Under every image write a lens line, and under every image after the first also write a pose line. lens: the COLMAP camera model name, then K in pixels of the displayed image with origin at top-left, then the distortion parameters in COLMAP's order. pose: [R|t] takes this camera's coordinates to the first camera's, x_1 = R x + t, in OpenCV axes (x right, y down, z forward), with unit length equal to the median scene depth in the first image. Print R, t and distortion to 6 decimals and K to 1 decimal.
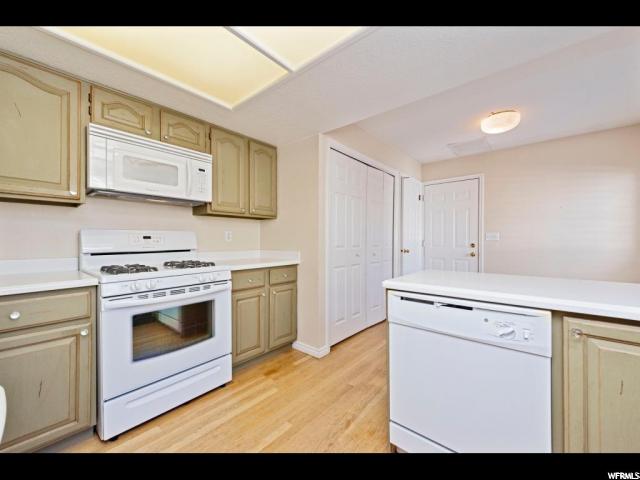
lens RADIAL K [[254.4, 0, 320.0], [0, 254.4, 240.0], [0, 0, 1]] dist [0.001733, 0.000054]
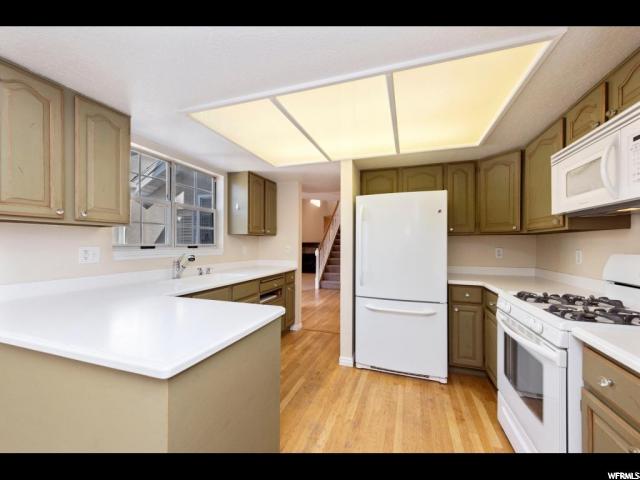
lens RADIAL K [[246.0, 0, 320.0], [0, 246.0, 240.0], [0, 0, 1]] dist [0.001876, -0.000030]
pose [[-0.936632, -0.007267, -0.350240, 0.293007], [-0.002441, 0.999896, -0.014219, -0.067442], [0.350307, -0.012463, -0.936552, 1.275765]]
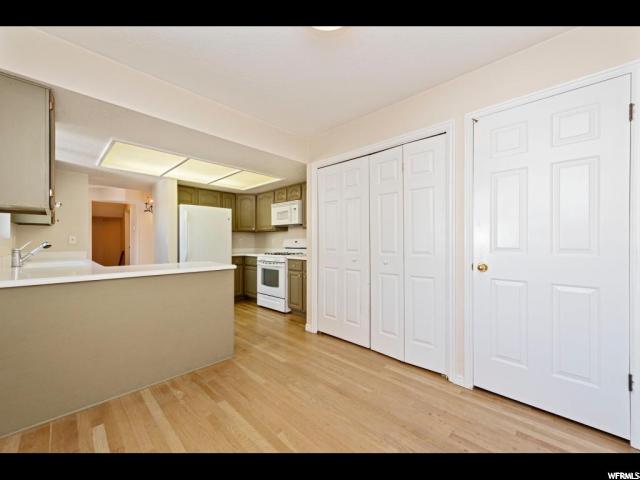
lens RADIAL K [[246.0, 0, 320.0], [0, 246.0, 240.0], [0, 0, 1]] dist [0.001876, -0.000030]
pose [[-0.059326, -0.002975, -0.998234, 1.550941], [0.004782, 0.999983, -0.003264, -0.017534], [0.998227, -0.004967, -0.059310, 1.367983]]
